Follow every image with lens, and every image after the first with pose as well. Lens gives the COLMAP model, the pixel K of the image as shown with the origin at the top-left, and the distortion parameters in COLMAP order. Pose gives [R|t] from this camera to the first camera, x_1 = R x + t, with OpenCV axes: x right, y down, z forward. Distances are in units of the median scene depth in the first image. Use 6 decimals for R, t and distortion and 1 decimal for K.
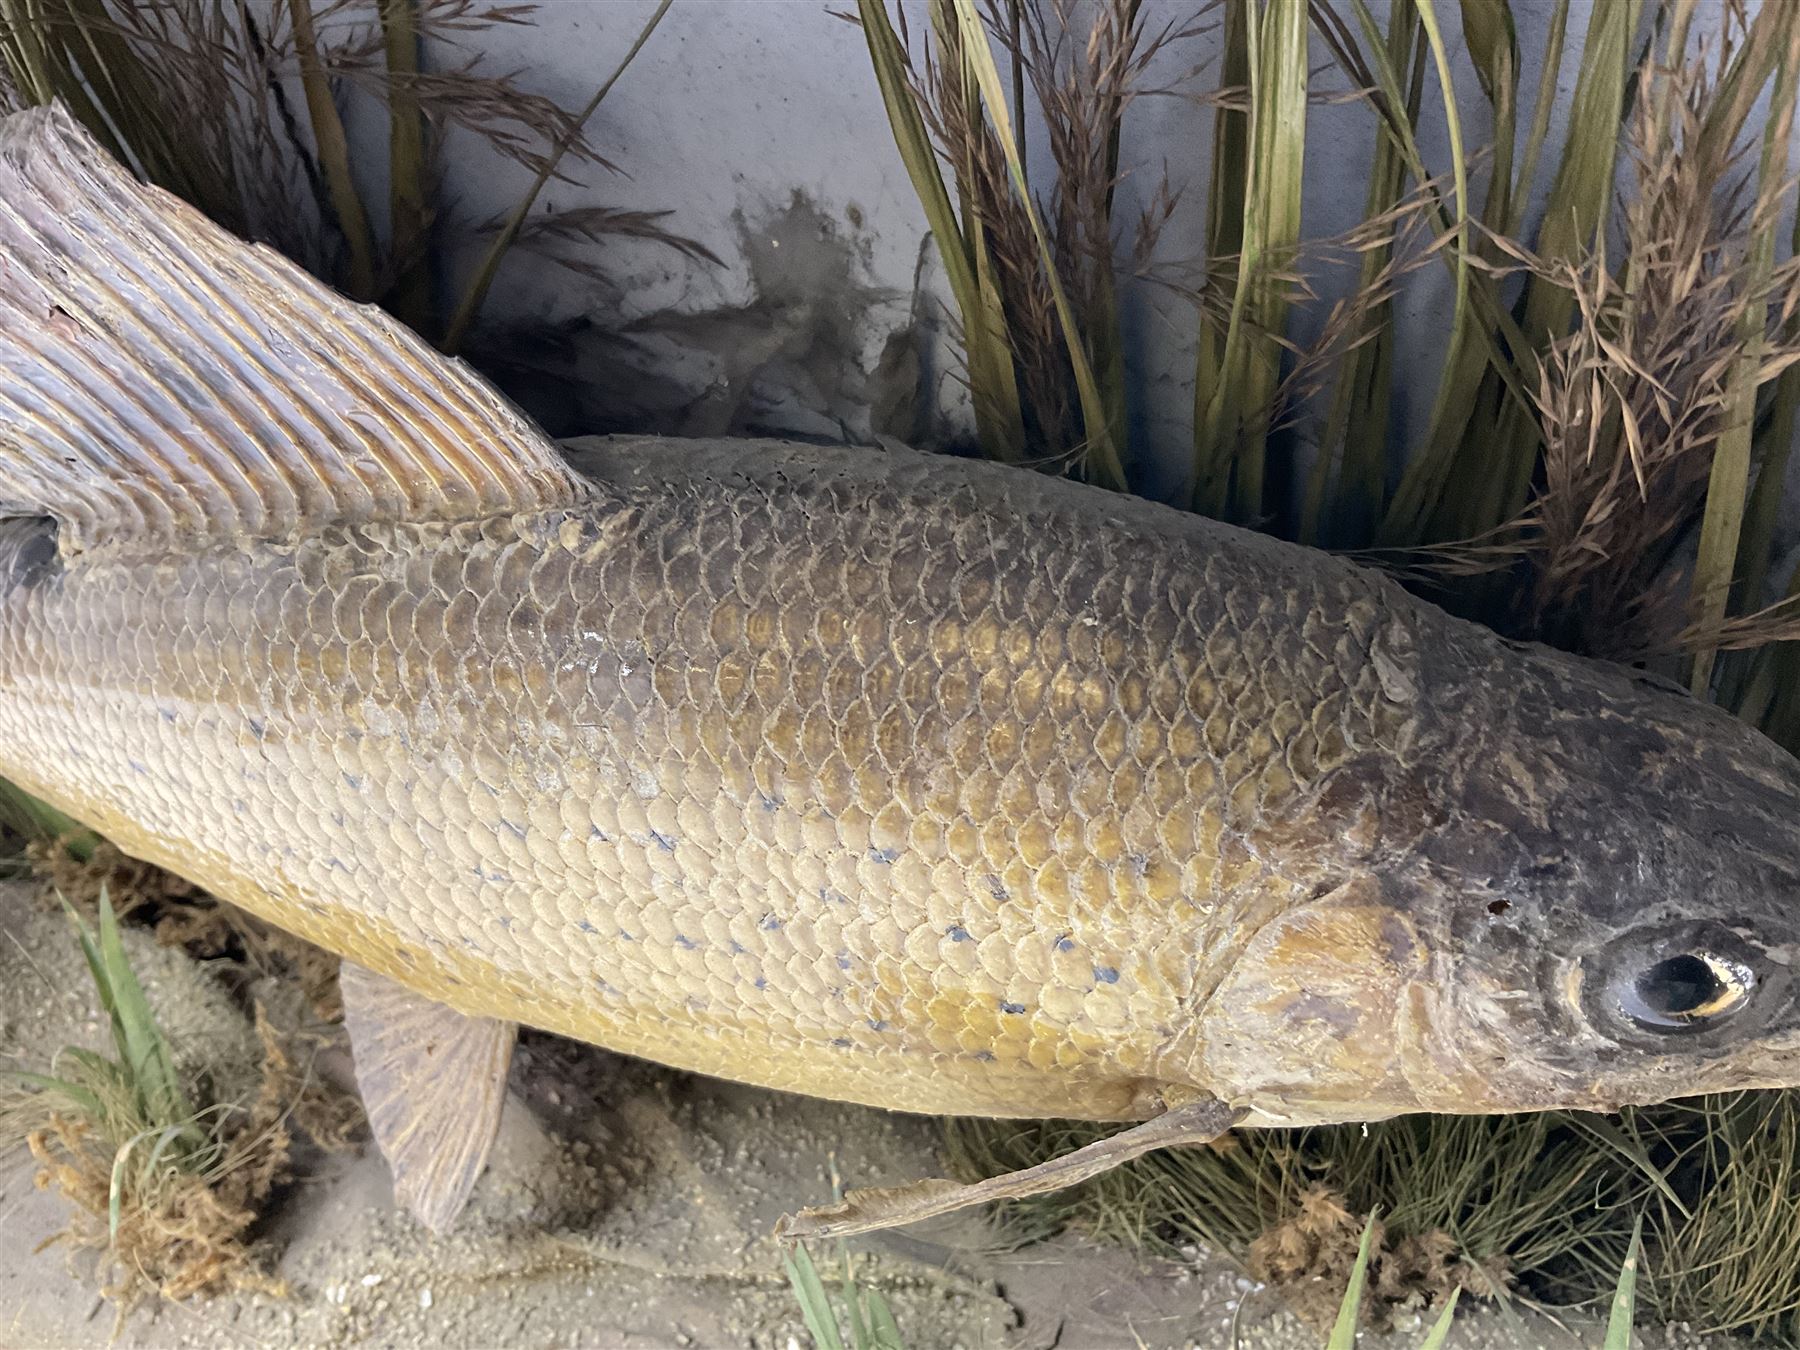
lens RADIAL K [[1504.6, 0, 899.0], [0, 1504.6, 667.5], [0, 0, 1]] dist [0.107176, -0.257565]
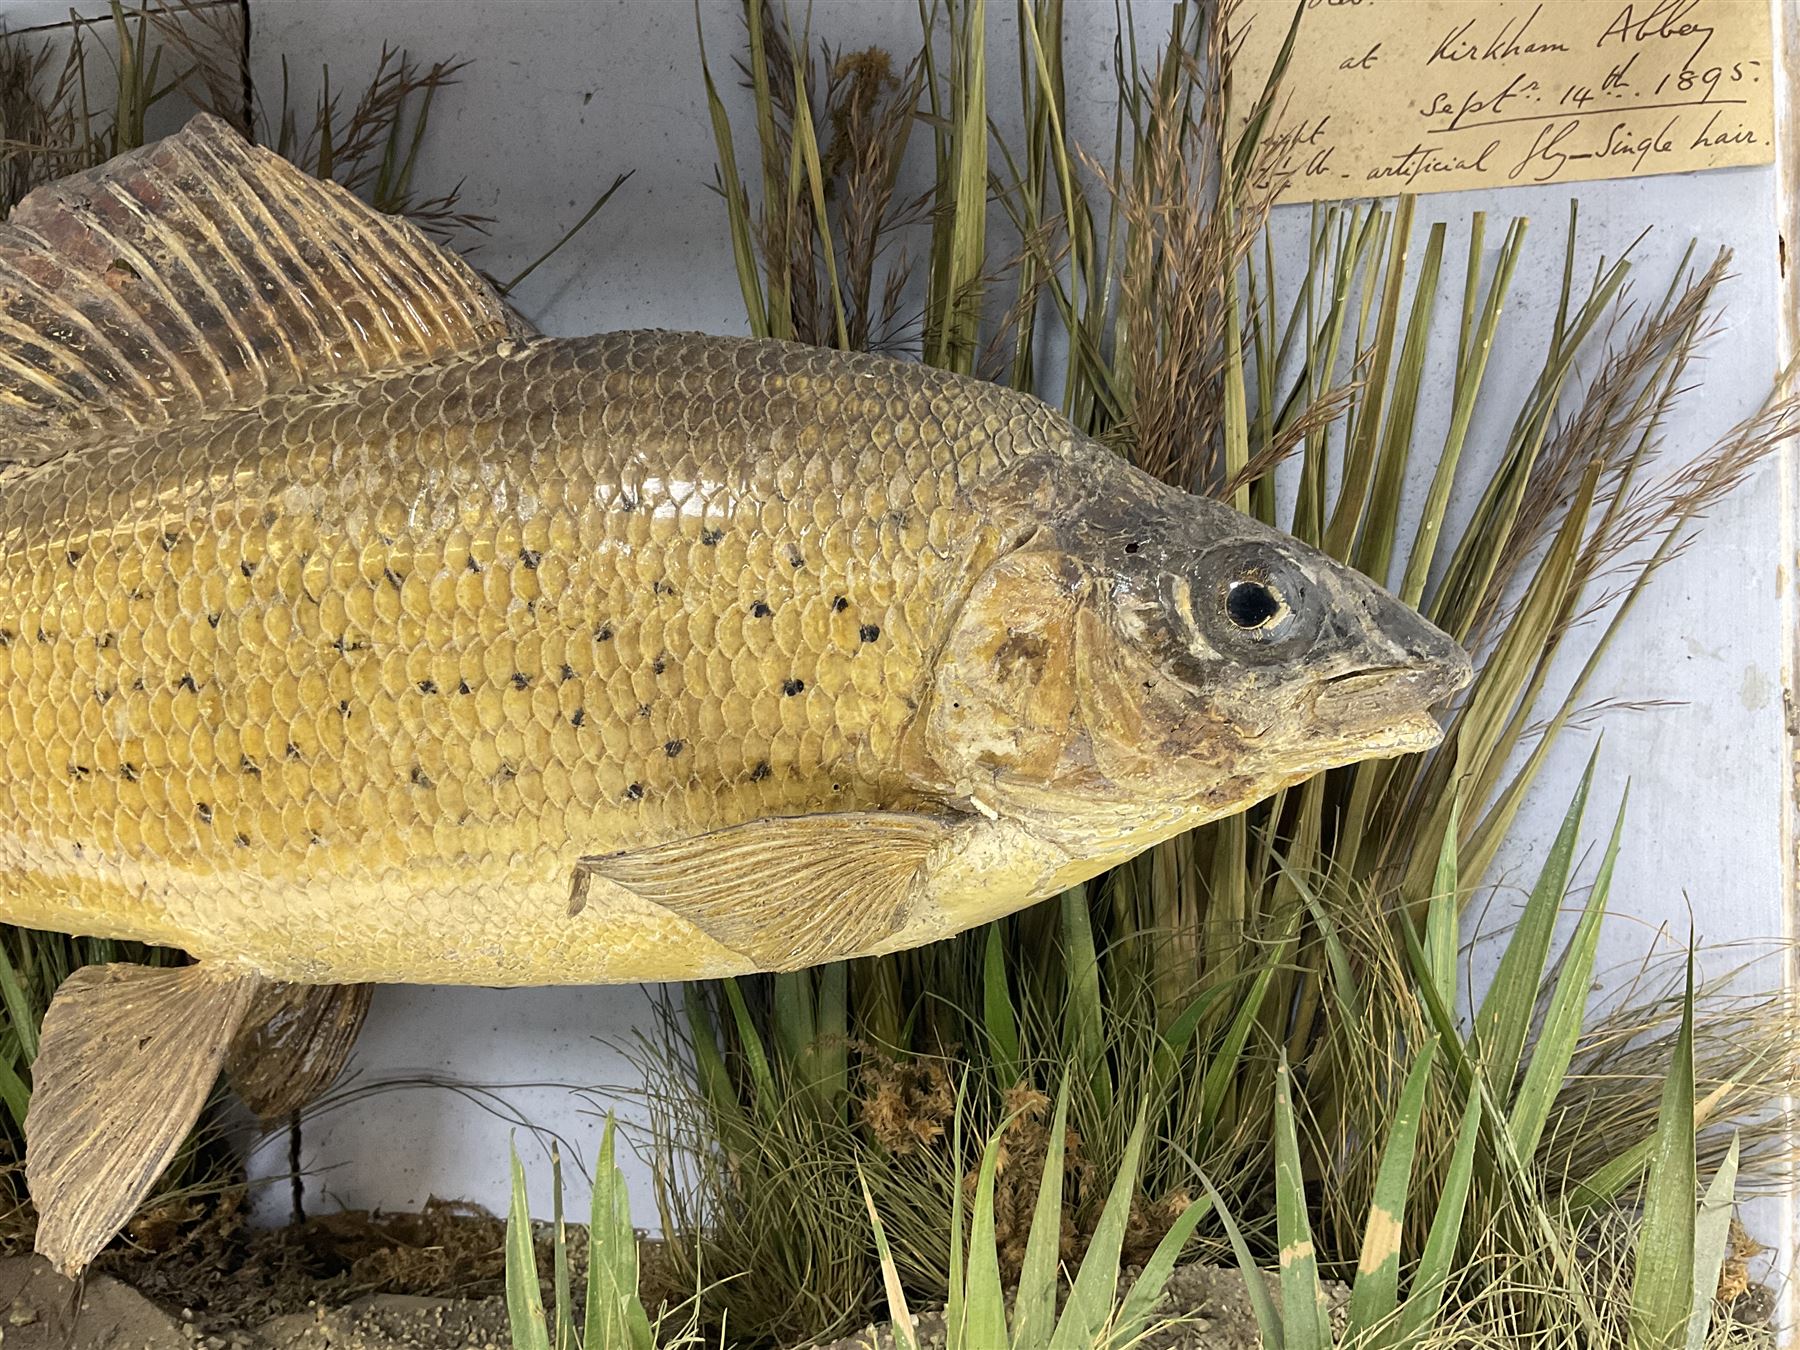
lens RADIAL K [[1489.5, 0, 907.3], [0, 1489.5, 672.7], [0, 0, 1]] dist [0.063391, -0.123422]
pose [[0.967791, 0.138414, 0.210289, -0.111018], [0.016358, 0.798959, -0.601163, 1.084255], [-0.251222, 0.585241, 0.770961, -0.013953]]
